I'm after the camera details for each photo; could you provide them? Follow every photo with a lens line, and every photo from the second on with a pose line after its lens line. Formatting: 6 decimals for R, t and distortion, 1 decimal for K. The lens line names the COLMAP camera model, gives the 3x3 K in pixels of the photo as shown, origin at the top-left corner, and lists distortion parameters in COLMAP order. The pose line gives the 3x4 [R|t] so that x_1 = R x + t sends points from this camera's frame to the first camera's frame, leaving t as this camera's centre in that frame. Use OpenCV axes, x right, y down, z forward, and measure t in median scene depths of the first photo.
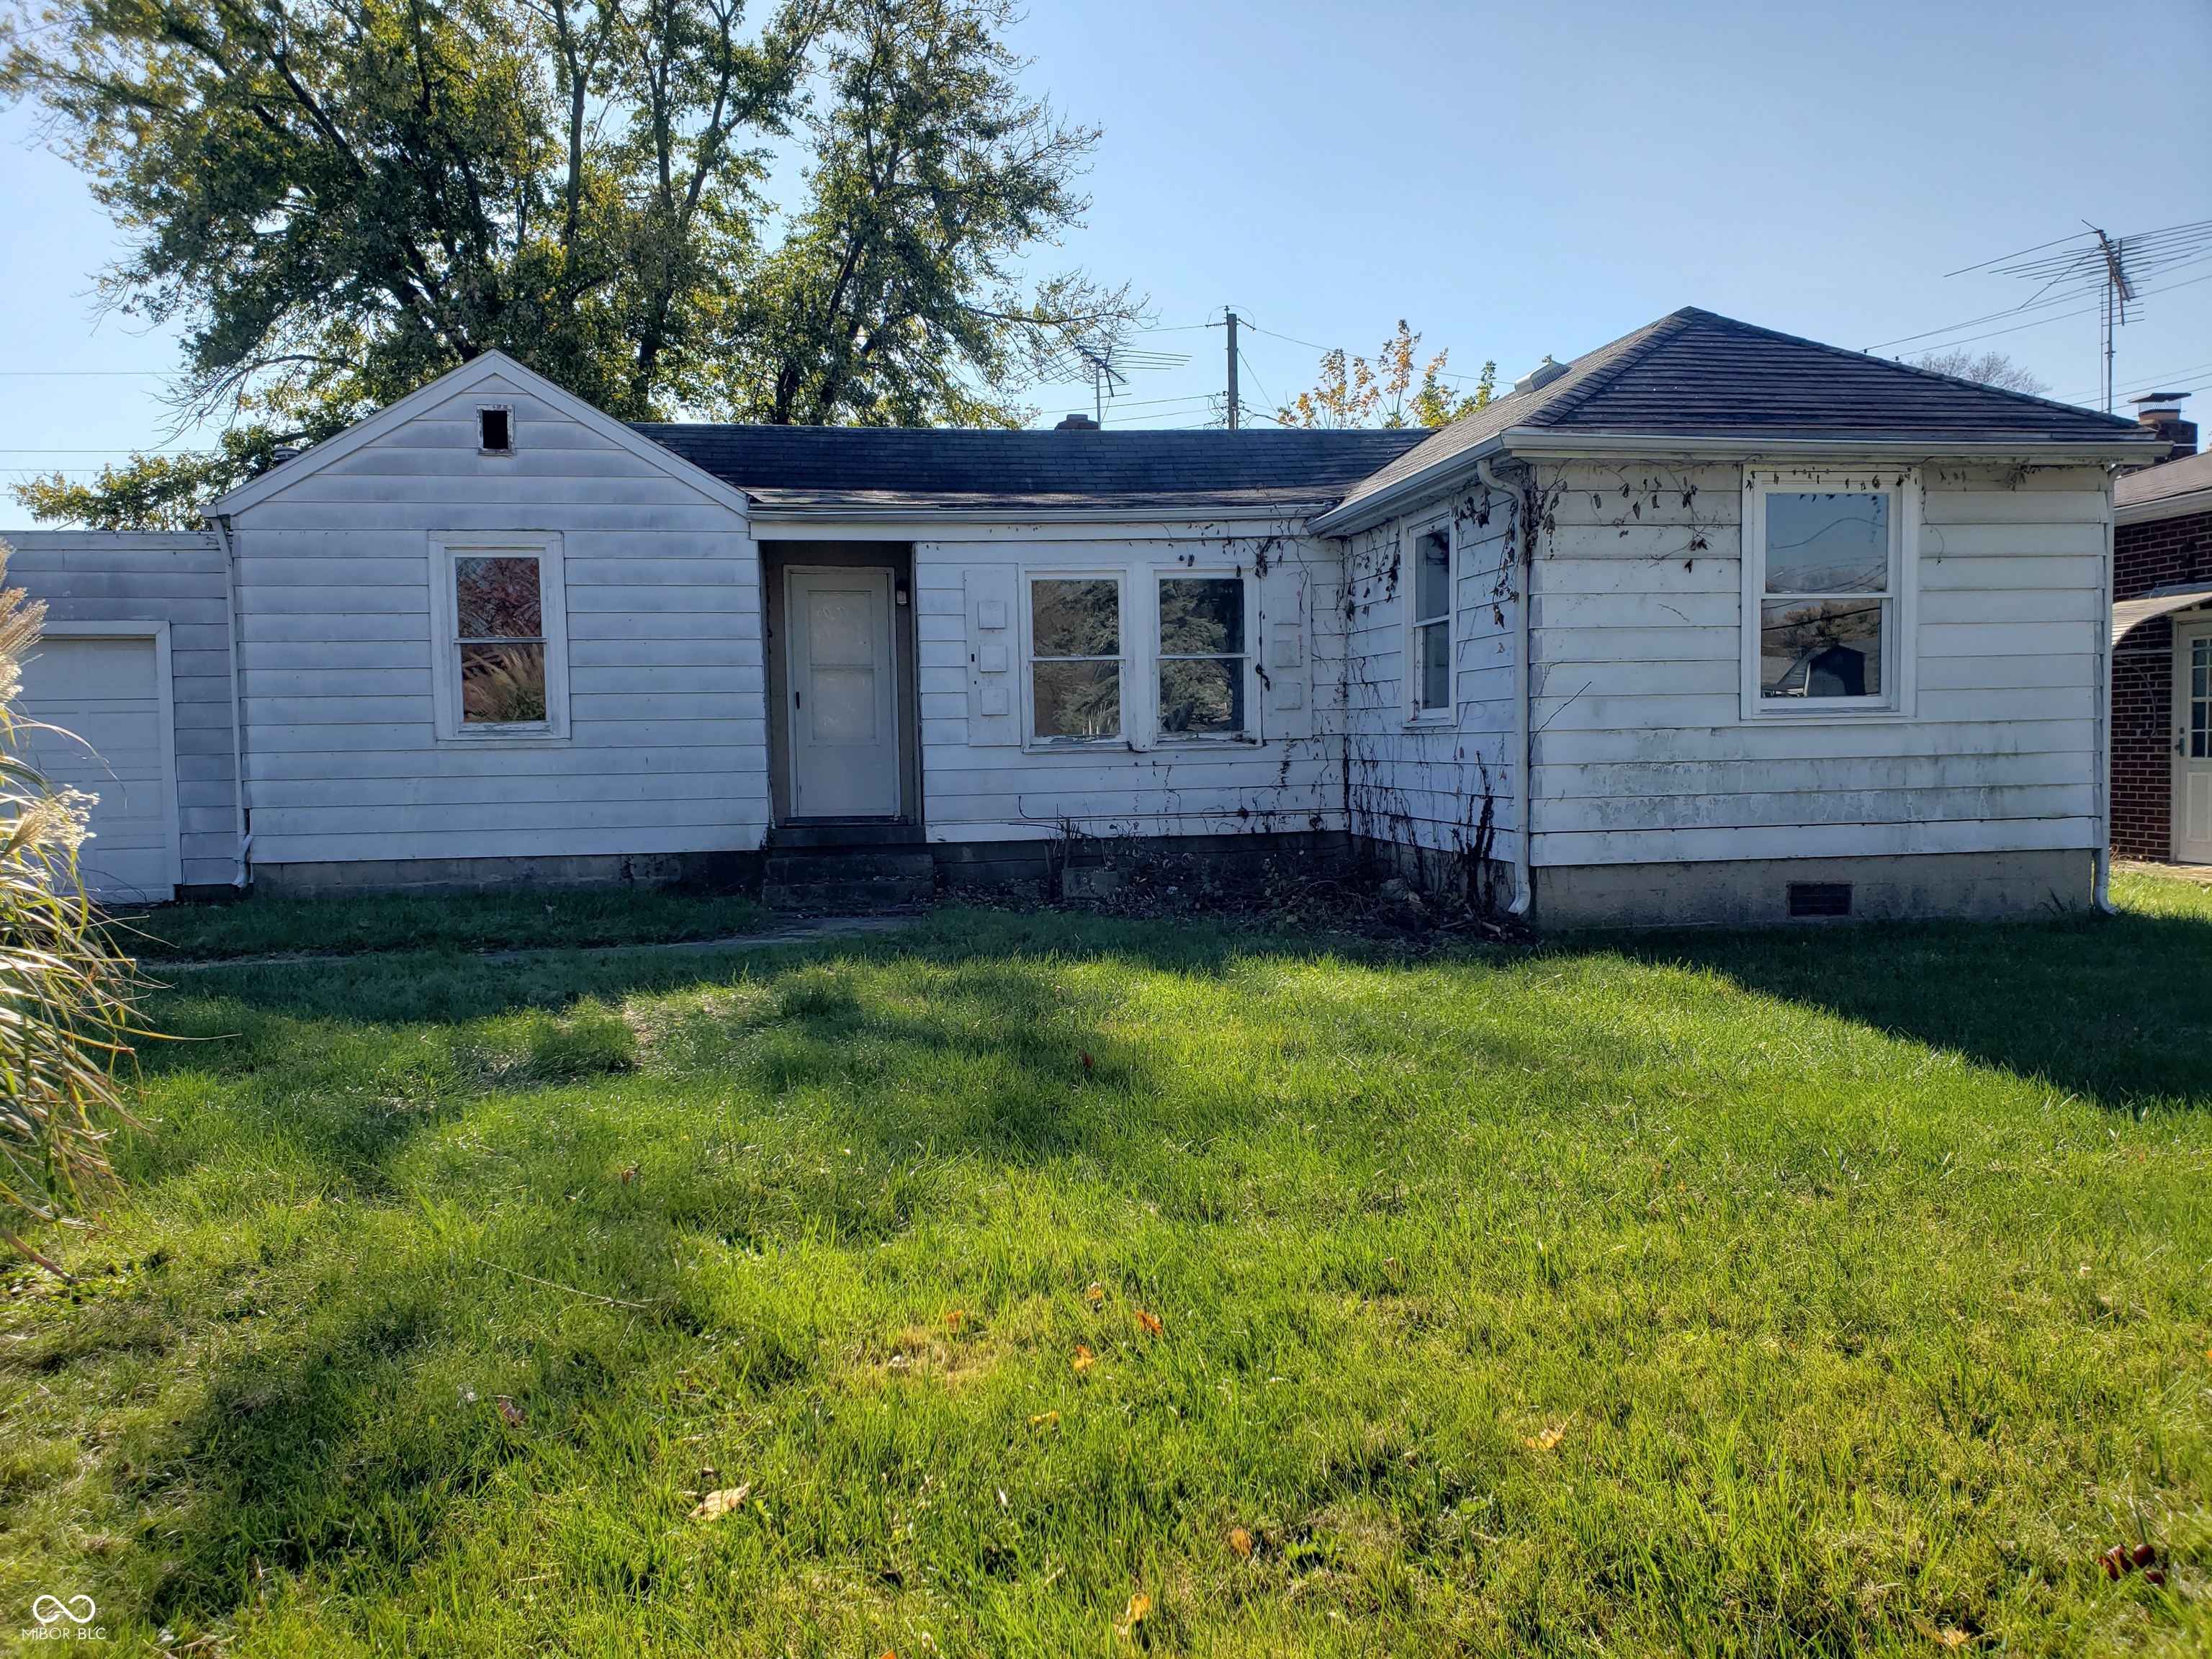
lens RADIAL K [[1727.1, 0, 1111.6], [0, 1727.1, 837.4], [0, 0, 1]] dist [0.054817, -0.064415]
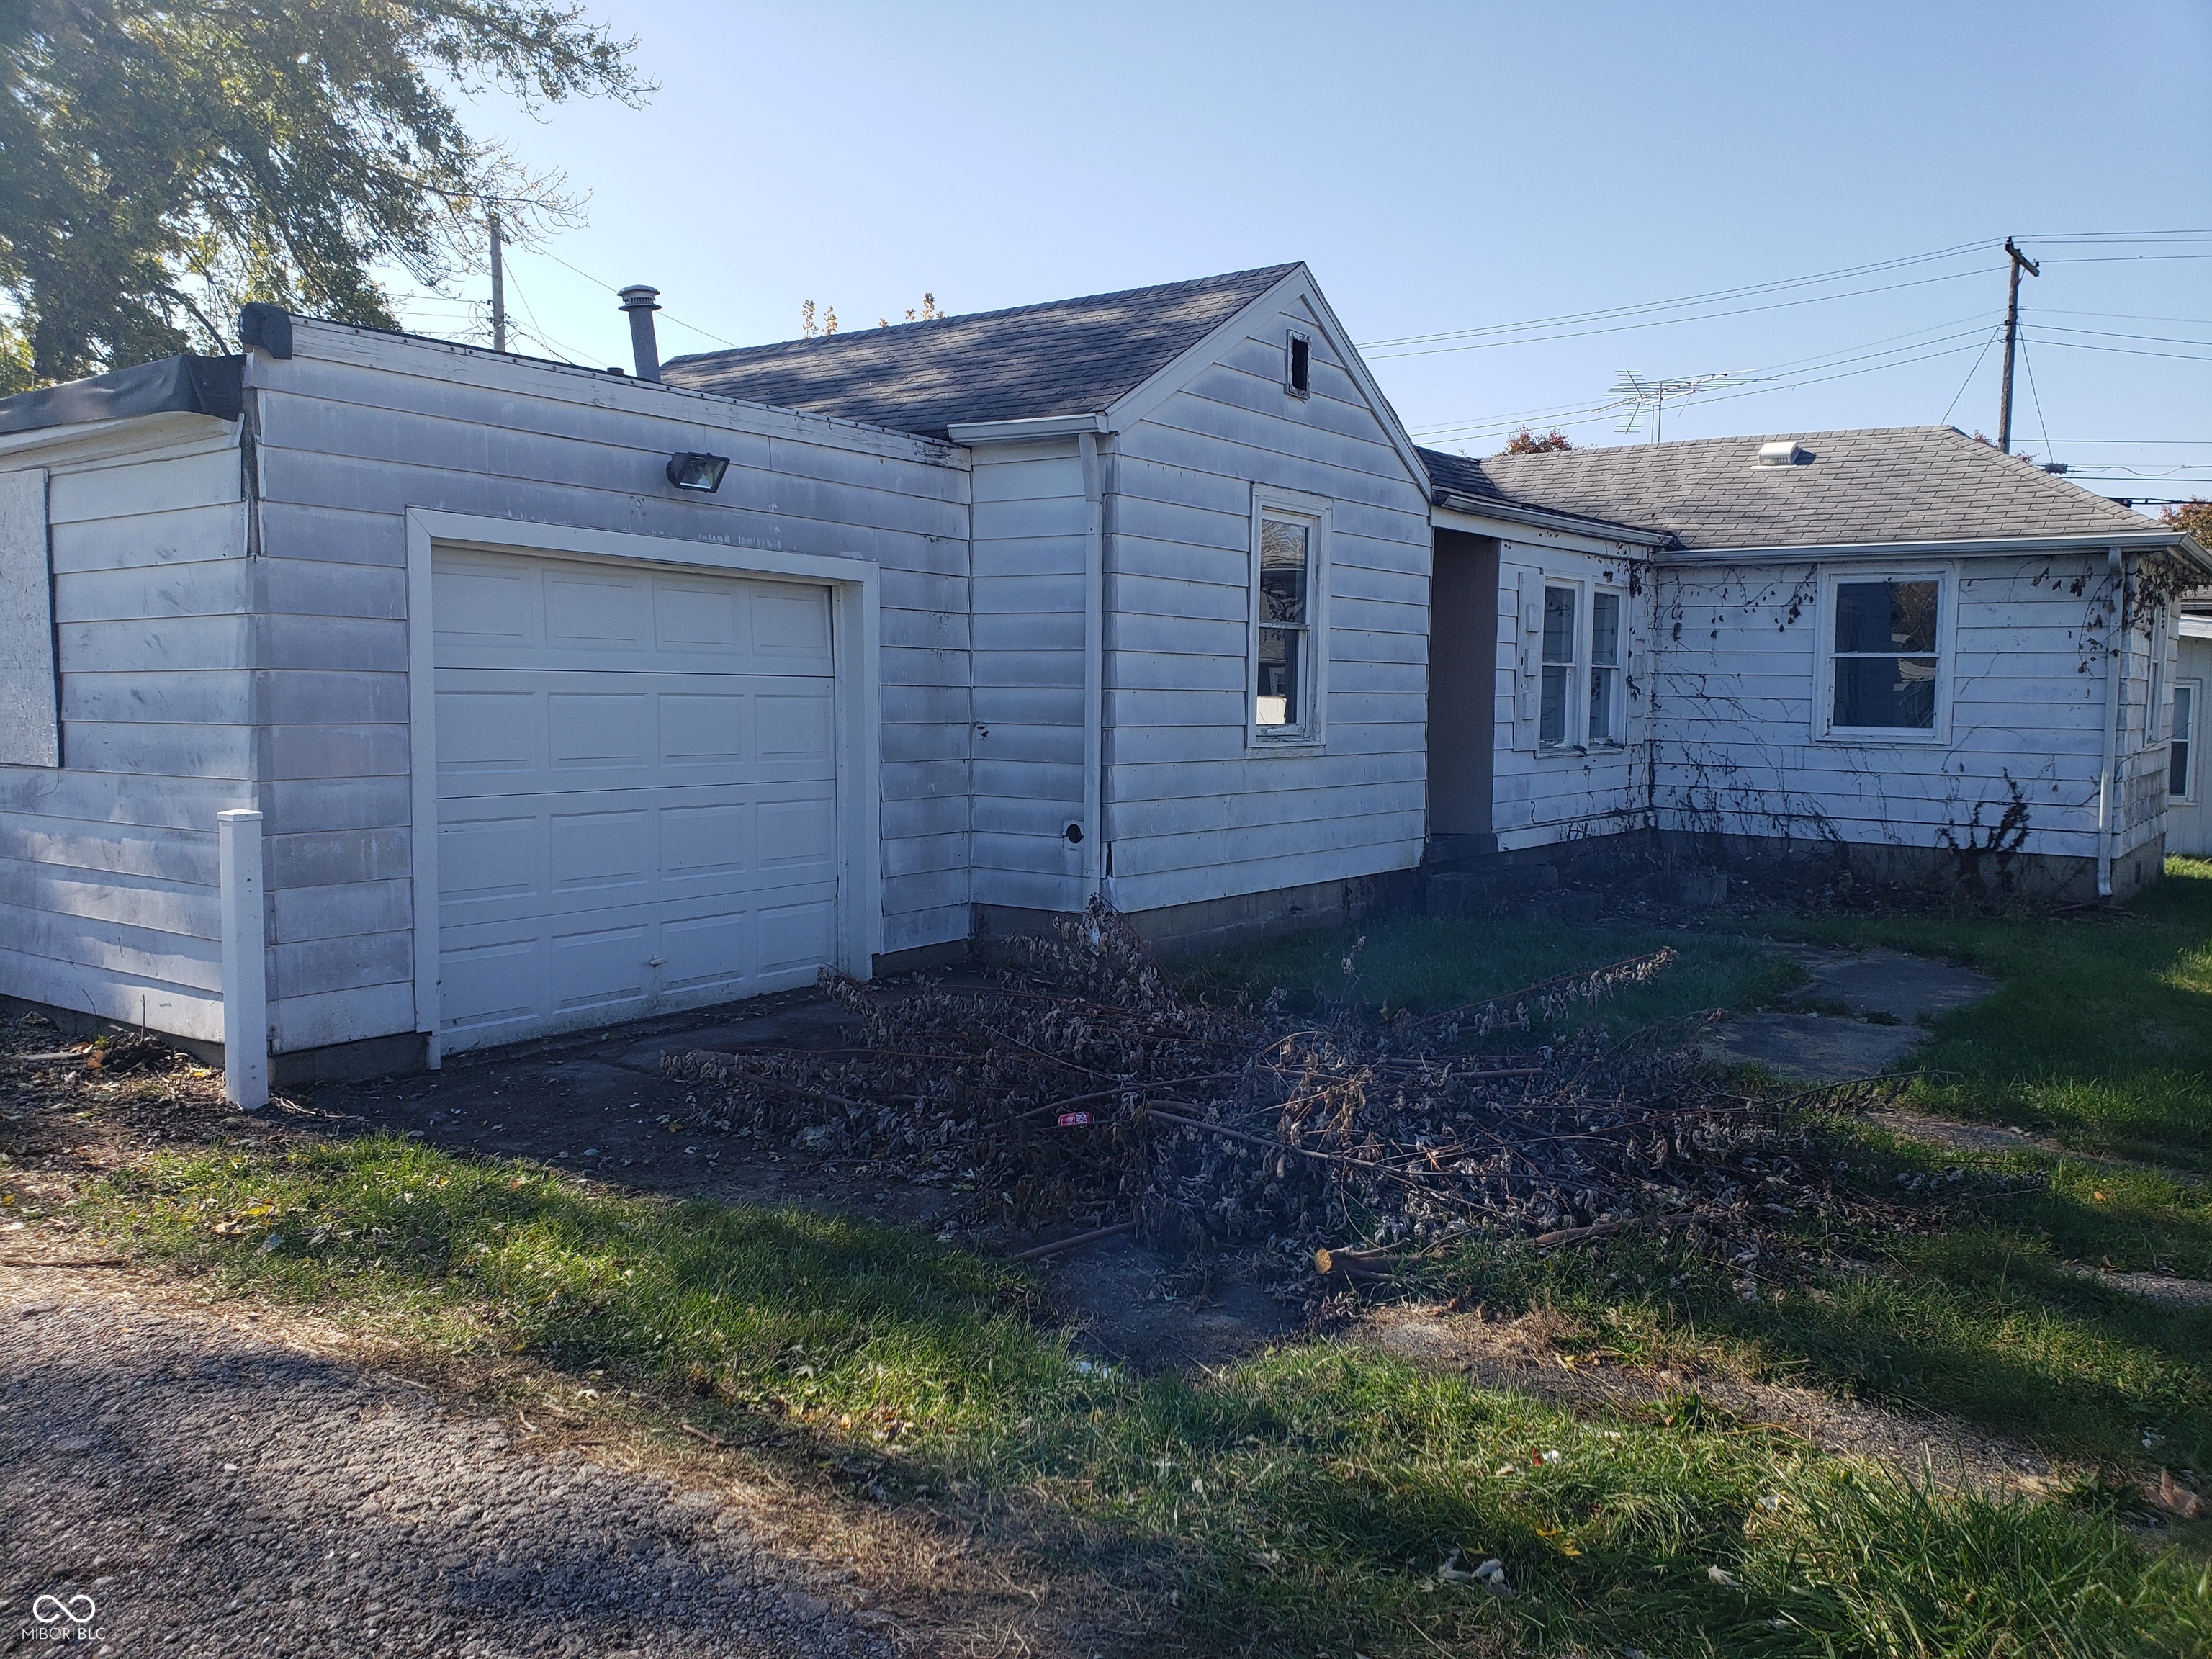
lens RADIAL K [[1727.1, 0, 1103.9], [0, 1727.1, 827.3], [0, 0, 1]] dist [0.054817, -0.064415]
pose [[0.711929, -0.027165, 0.701726, -0.979379], [0.009108, 0.999525, 0.029453, -0.042581], [-0.702193, -0.014577, 0.711838, 0.478035]]
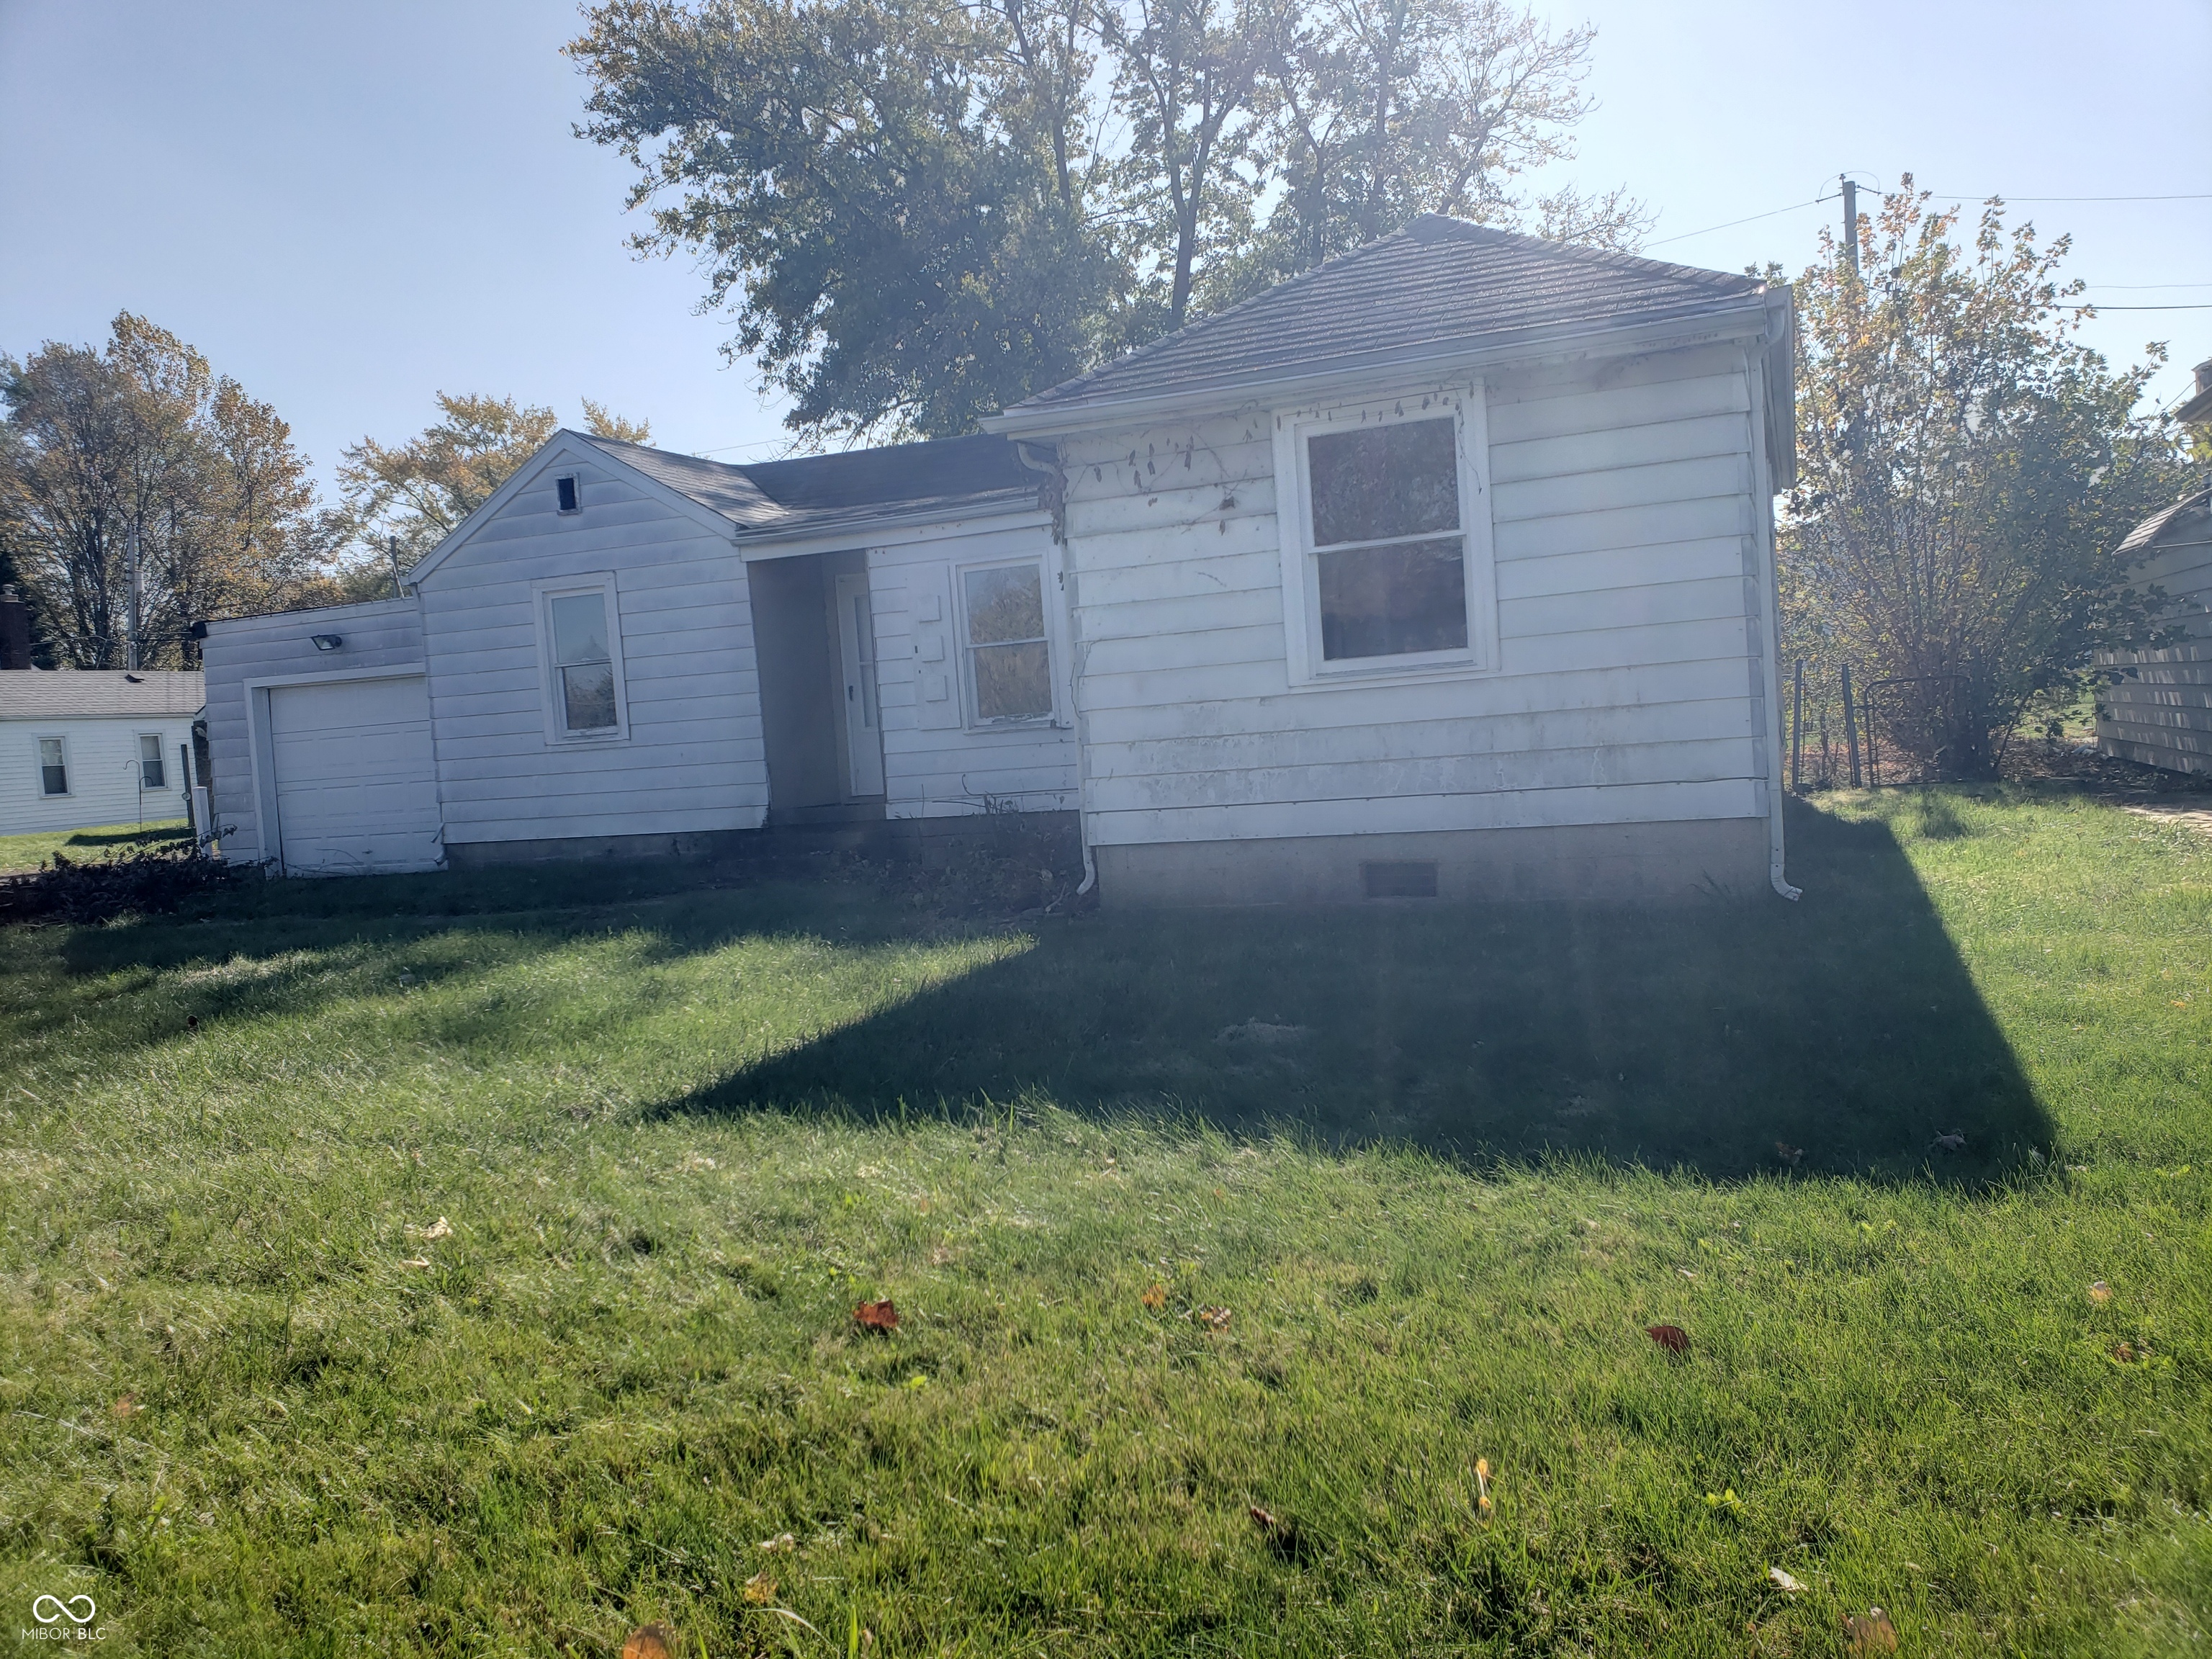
lens RADIAL K [[1727.1, 0, 1122.9], [0, 1727.1, 830.4], [0, 0, 1]] dist [0.054817, -0.064415]
pose [[0.857176, -0.011029, -0.514906, 0.615382], [0.026909, 0.999364, 0.023389, -0.011907], [0.514320, -0.033903, 0.856928, 0.129104]]
